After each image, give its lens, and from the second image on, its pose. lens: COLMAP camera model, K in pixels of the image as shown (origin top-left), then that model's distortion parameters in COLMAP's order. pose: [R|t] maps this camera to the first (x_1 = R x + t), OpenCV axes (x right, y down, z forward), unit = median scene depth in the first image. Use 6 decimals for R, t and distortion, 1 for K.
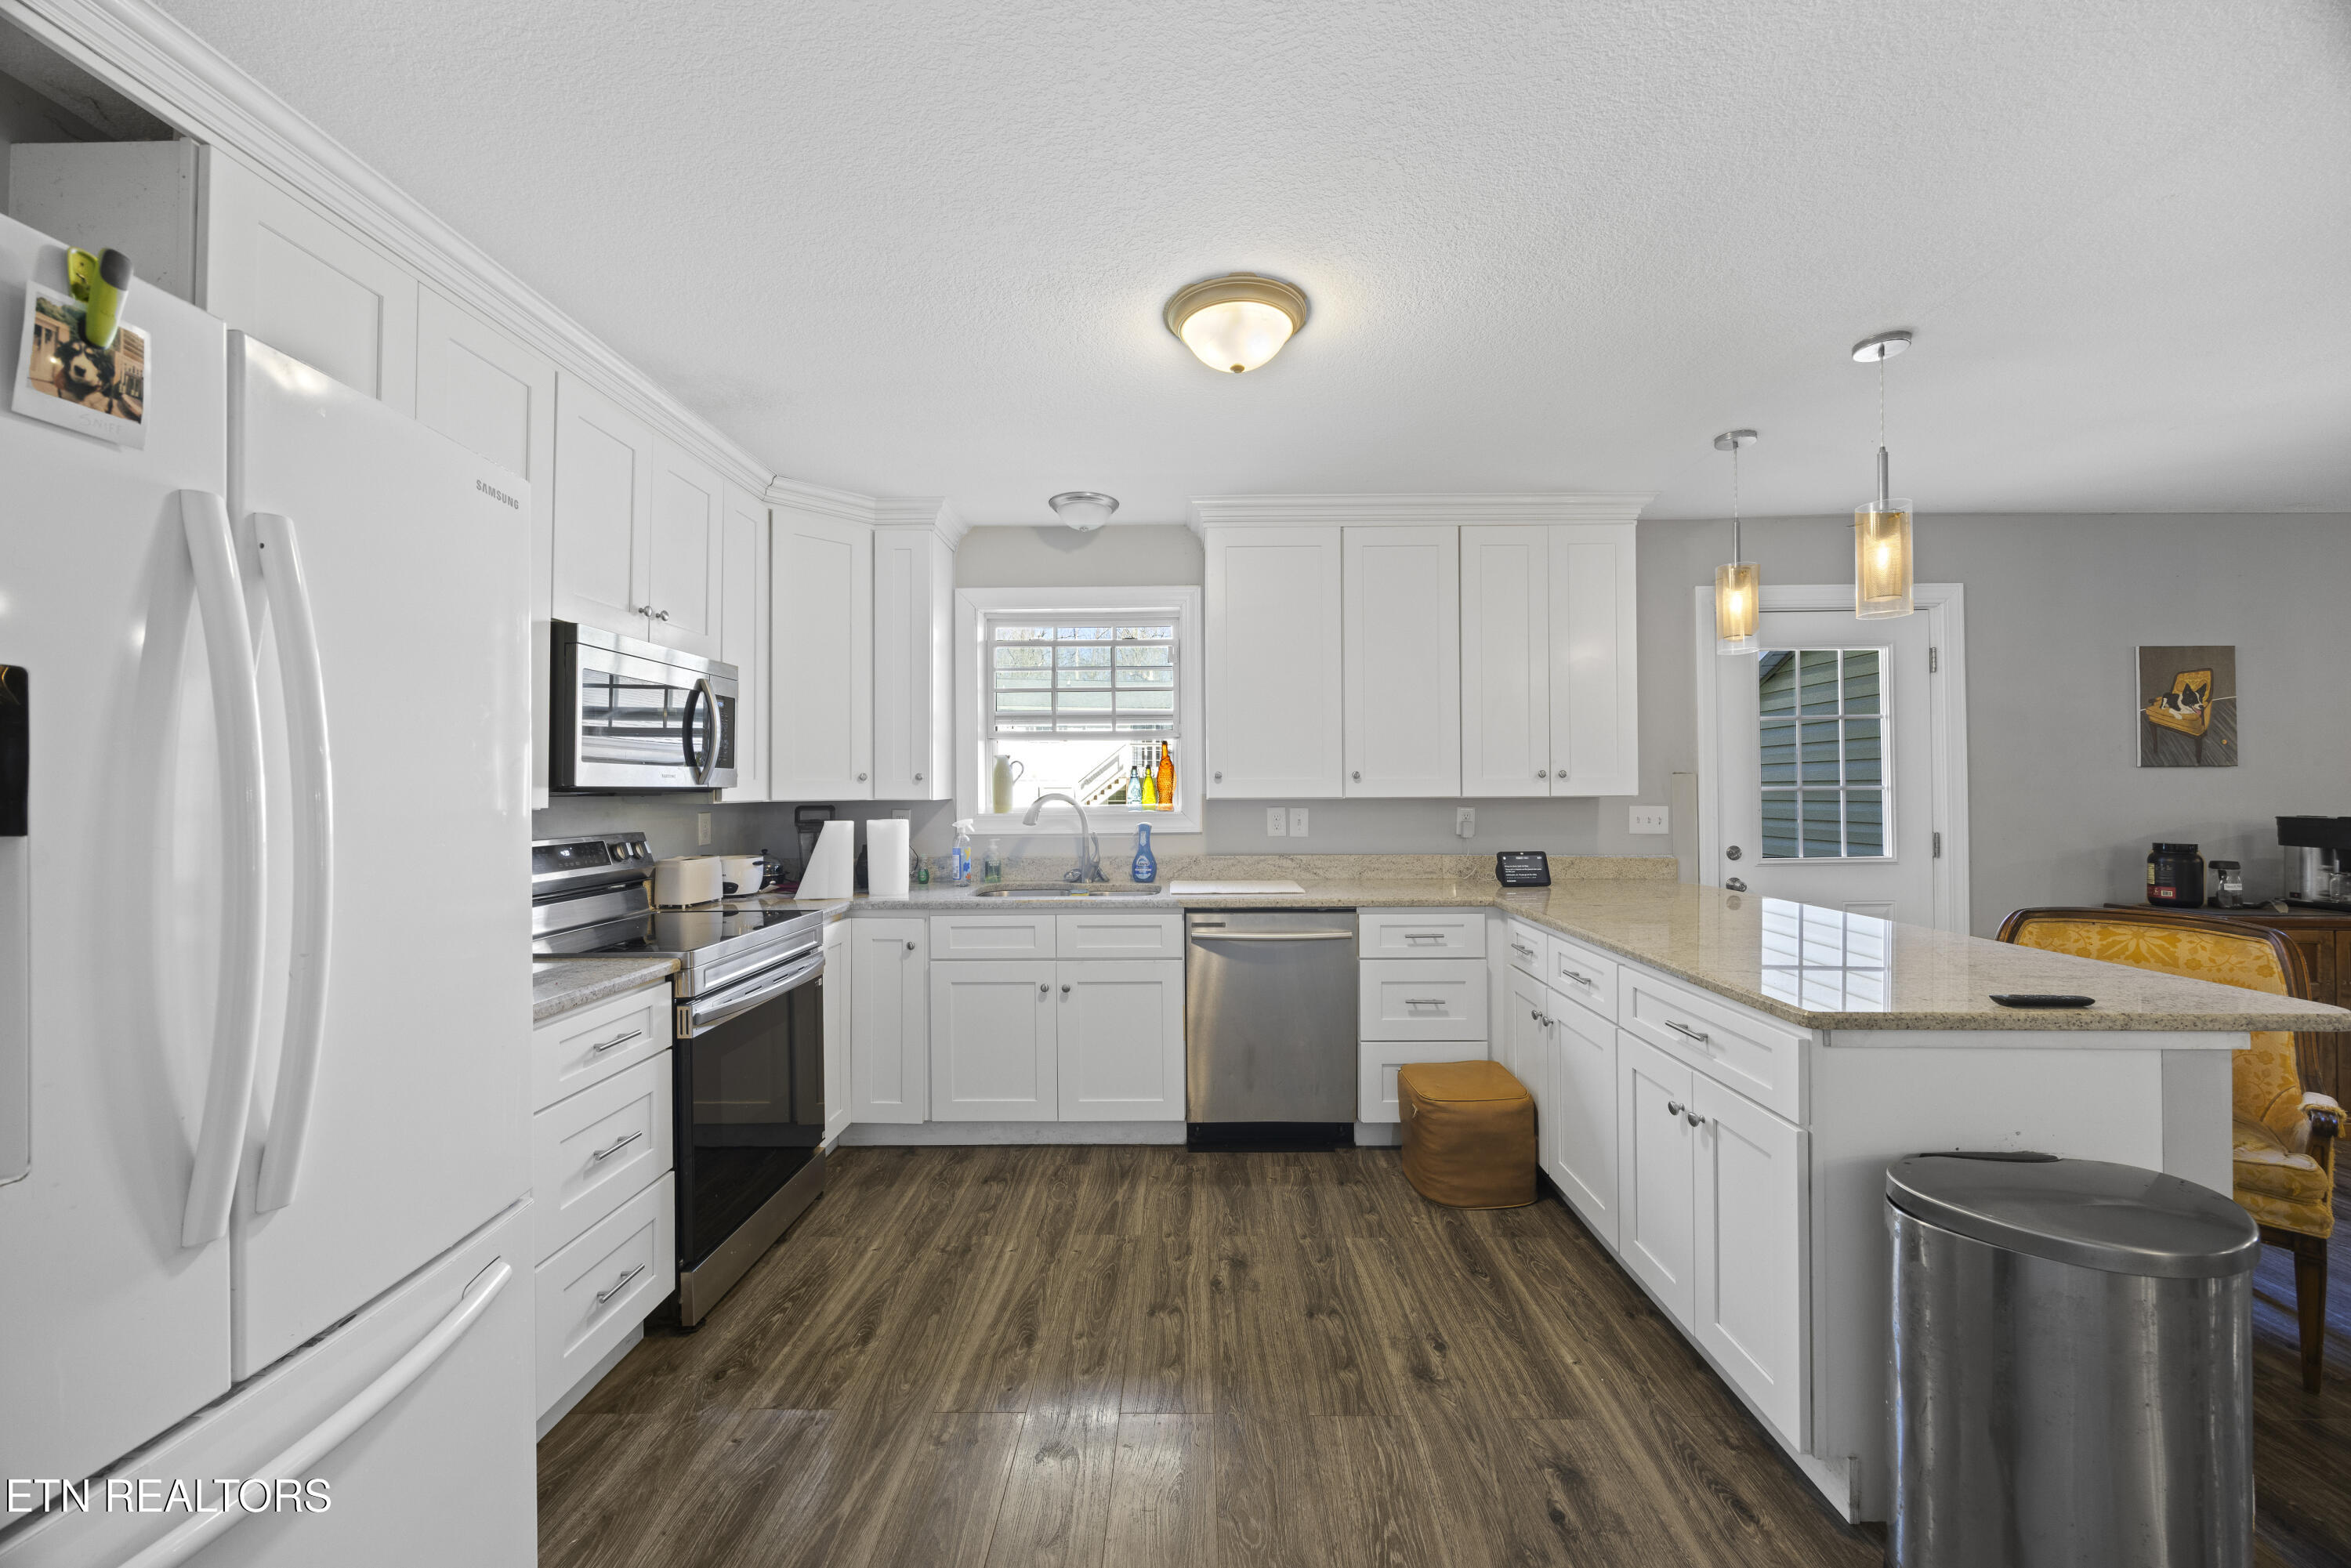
lens RADIAL K [[891.0, 0, 1179.3], [0, 891.0, 788.1], [0, 0, 1]] dist [0.000332, 0.000210]
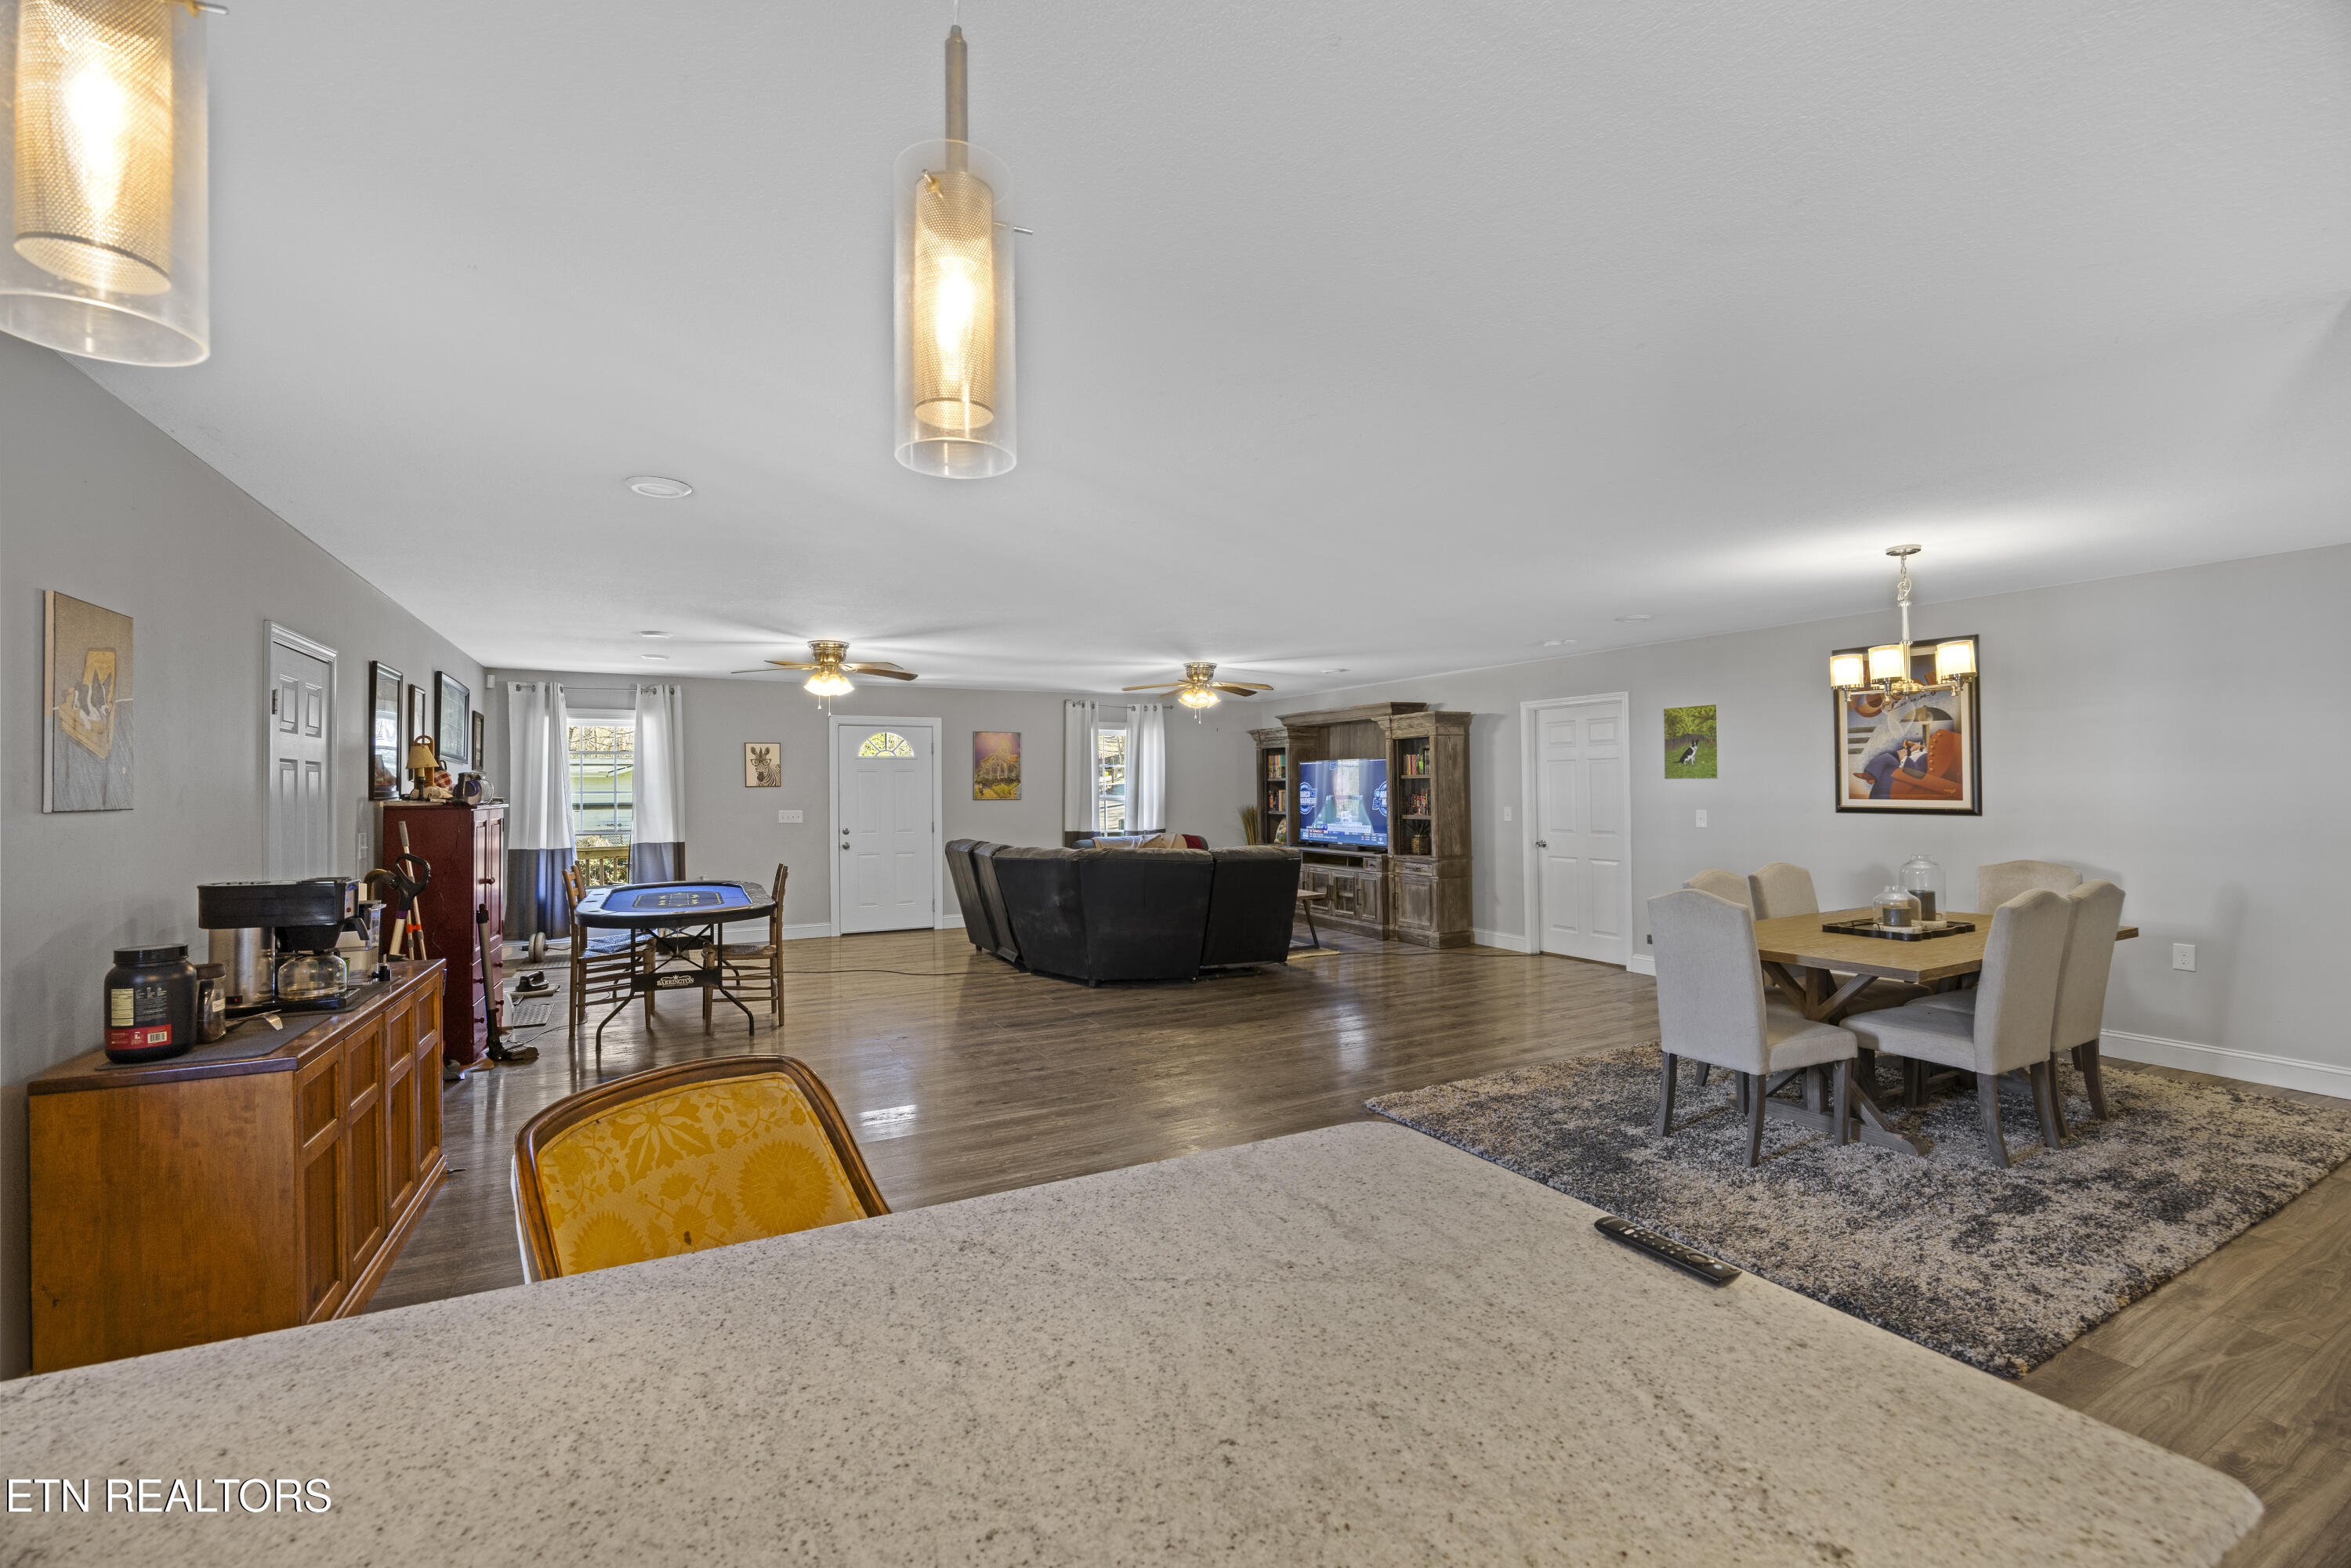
lens RADIAL K [[996.0, 0, 1175.5], [0, 996.0, 784.0], [0, 0, 1]] dist [-0.011109, 0.000159]
pose [[-0.479139, 0.013284, 0.877638, 0.272985], [0.007399, 0.999911, -0.011096, -0.035340], [-0.877708, 0.001177, -0.479195, 0.817841]]
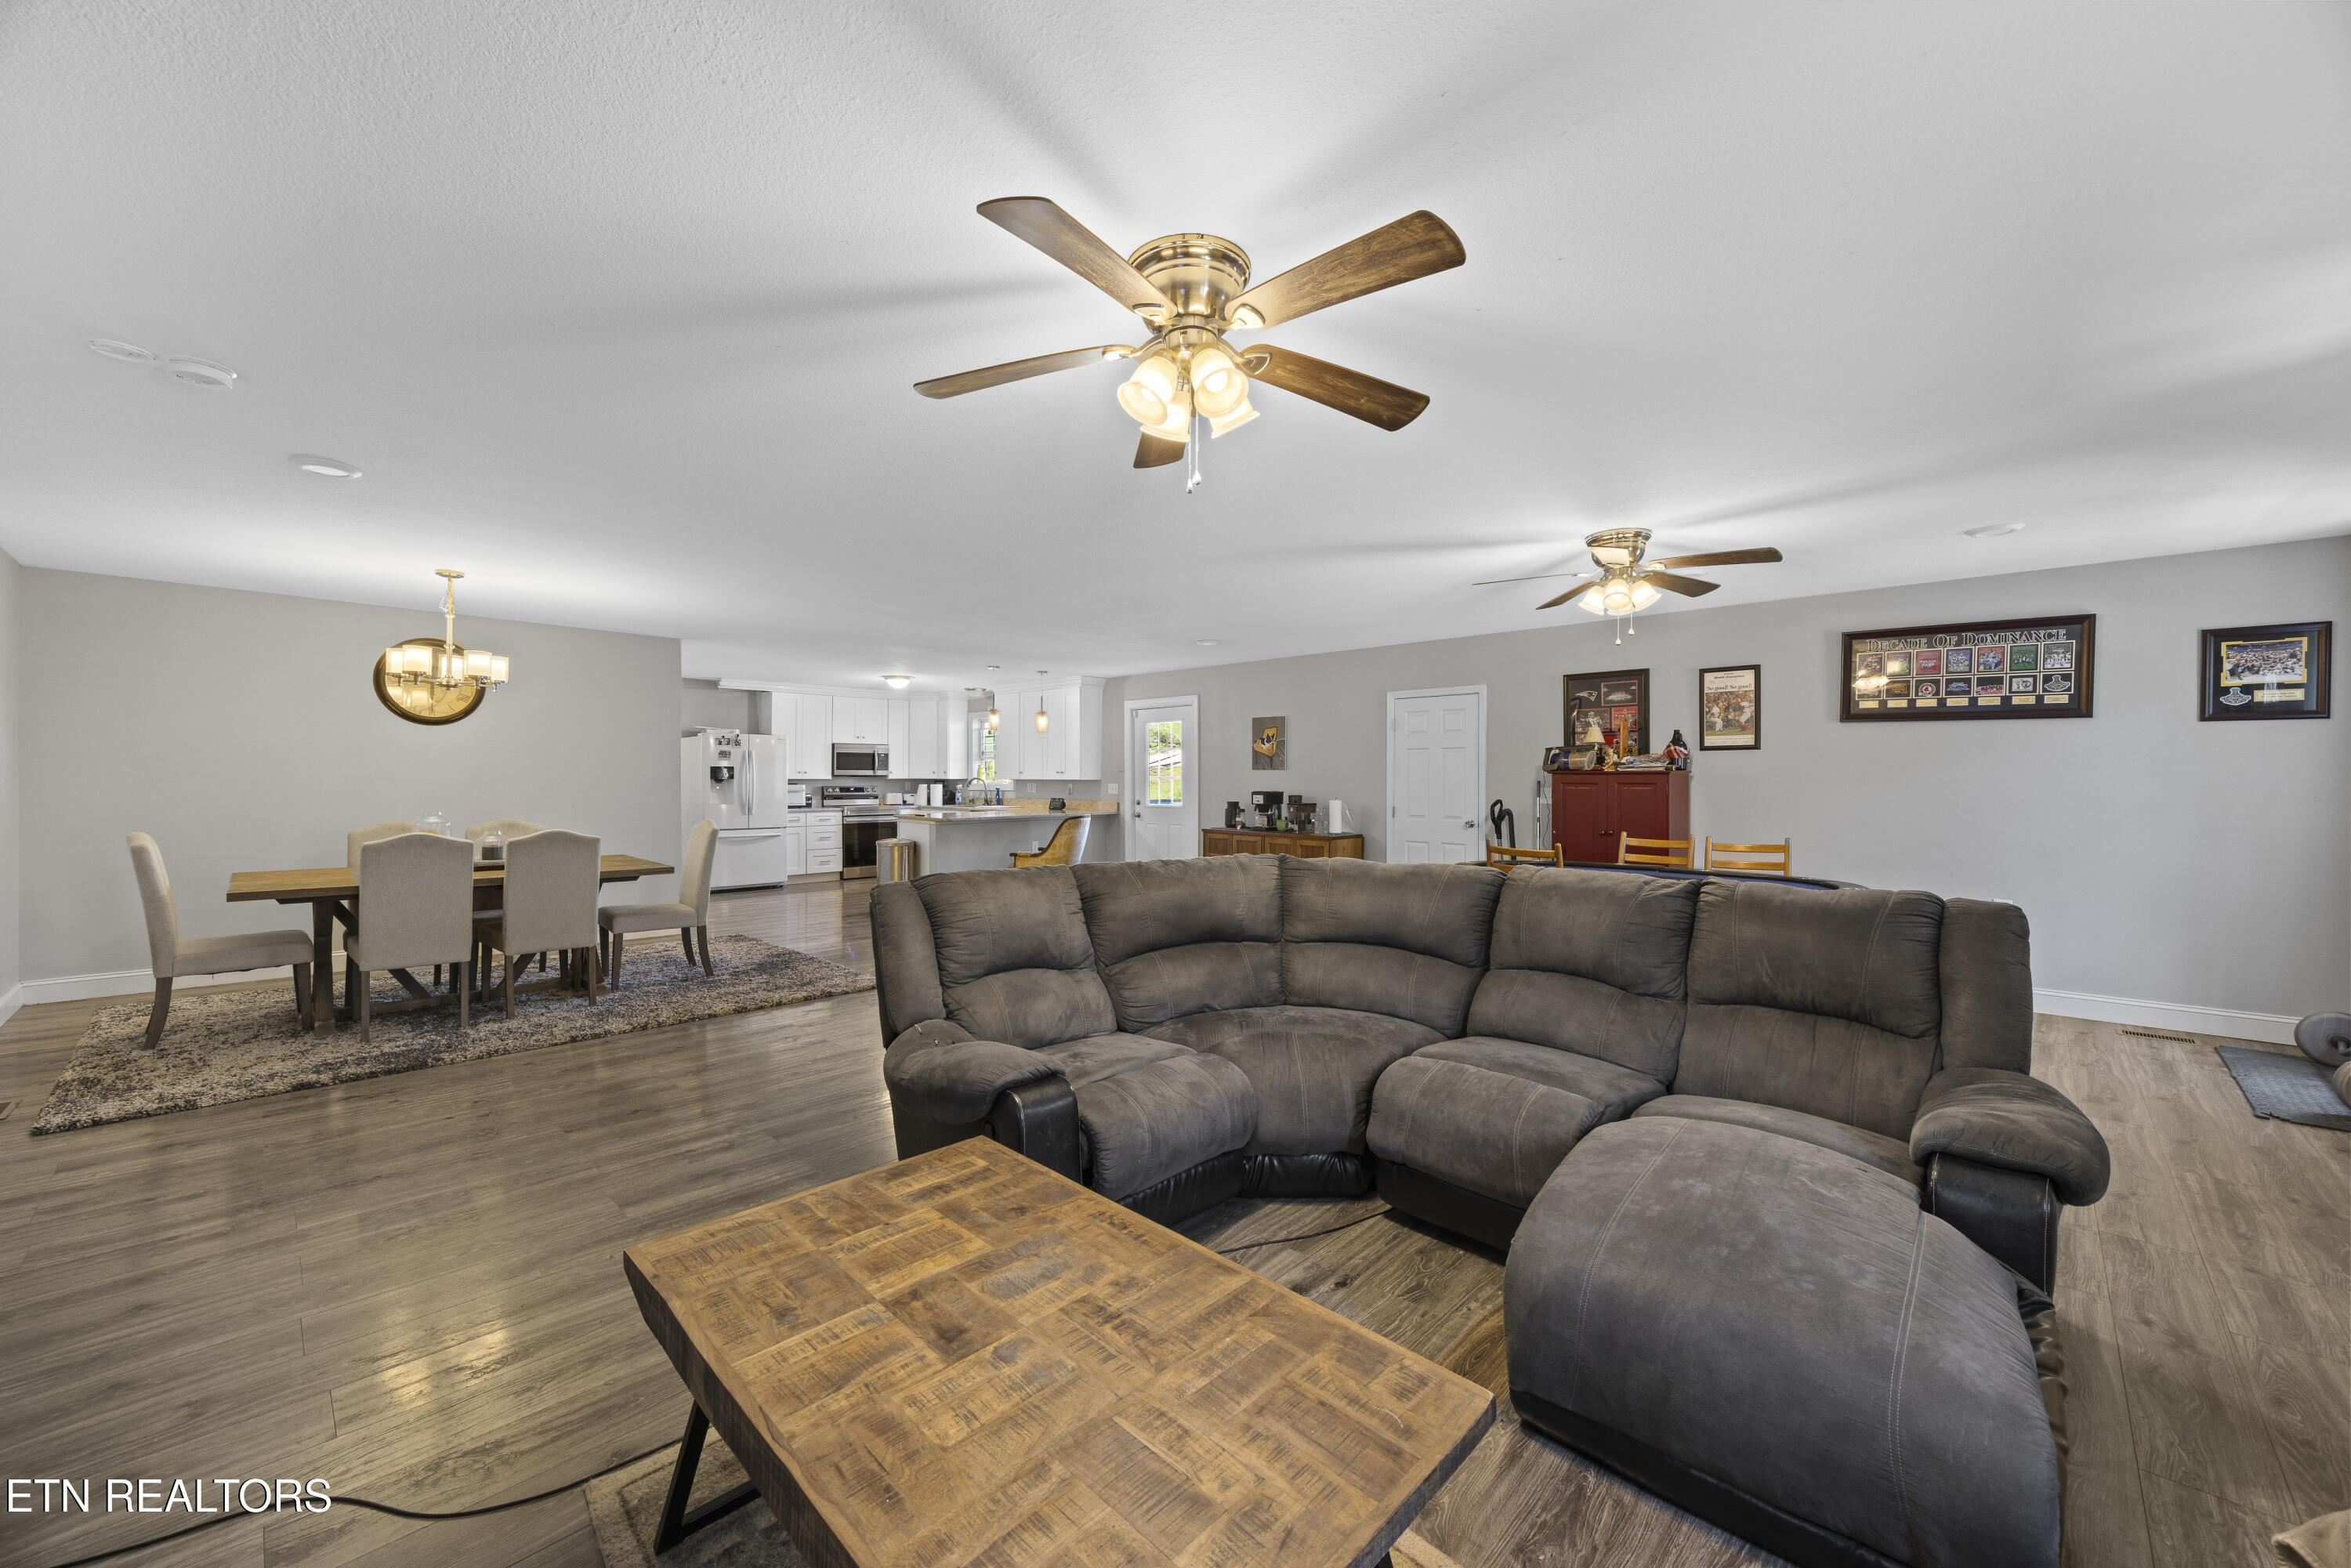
lens RADIAL K [[891.0, 0, 1179.3], [0, 891.0, 788.1], [0, 0, 1]] dist [0.000332, 0.000210]
pose [[0.726092, 0.015671, -0.687419, 3.038762], [-0.004833, 0.999832, 0.017688, -0.019121], [0.687581, -0.009520, 0.726046, -0.987001]]
